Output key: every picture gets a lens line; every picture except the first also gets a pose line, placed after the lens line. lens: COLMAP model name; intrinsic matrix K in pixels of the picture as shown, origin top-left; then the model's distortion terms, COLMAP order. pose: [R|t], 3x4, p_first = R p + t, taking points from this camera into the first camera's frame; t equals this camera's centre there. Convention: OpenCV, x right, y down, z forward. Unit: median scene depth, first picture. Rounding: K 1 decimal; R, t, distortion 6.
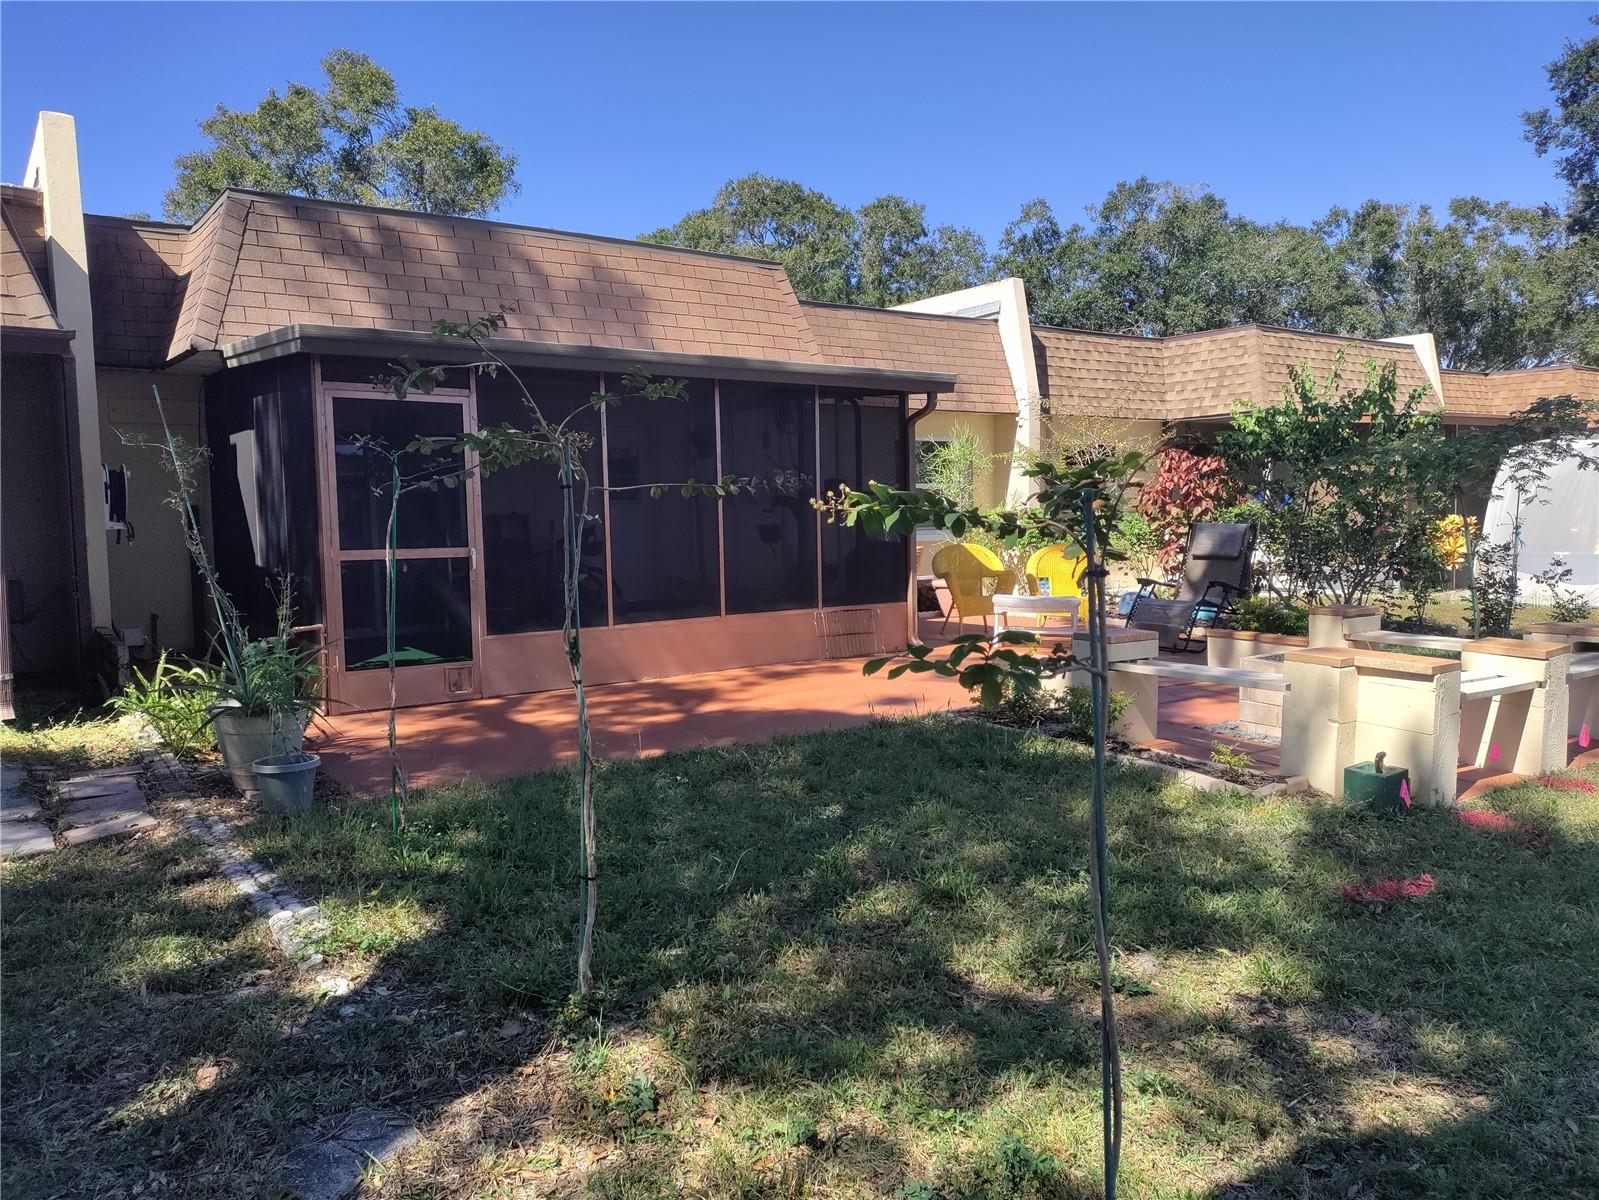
lens RADIAL K [[1171.5, 0, 799.5], [0, 1171.5, 600.0], [0, 0, 1]] dist [0.087175, -0.128861]
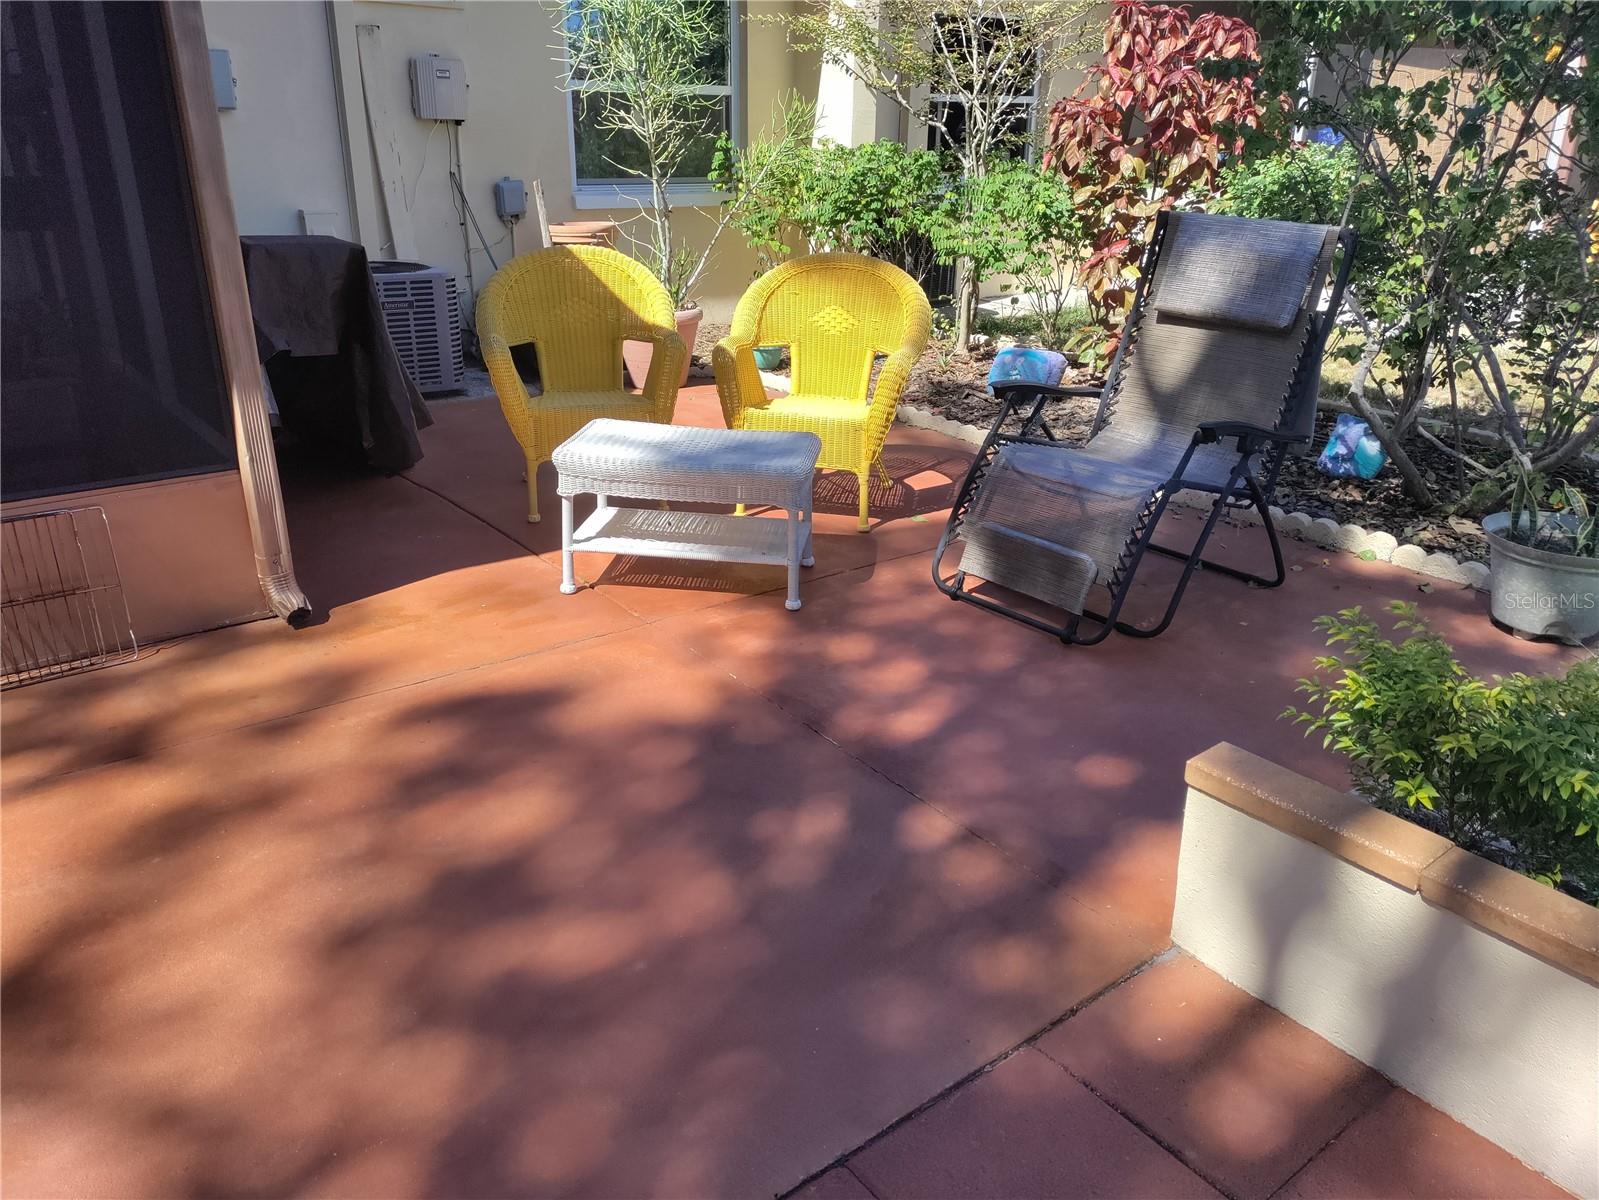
lens RADIAL K [[1119.3, 0, 799.5], [0, 1119.3, 600.0], [0, 0, 1]] dist [0.077603, -0.103136]
pose [[0.999004, 0.010311, 0.043419, 0.178672], [-0.023355, 0.949858, 0.311808, -0.049723], [-0.038027, -0.312511, 0.949153, 0.553016]]
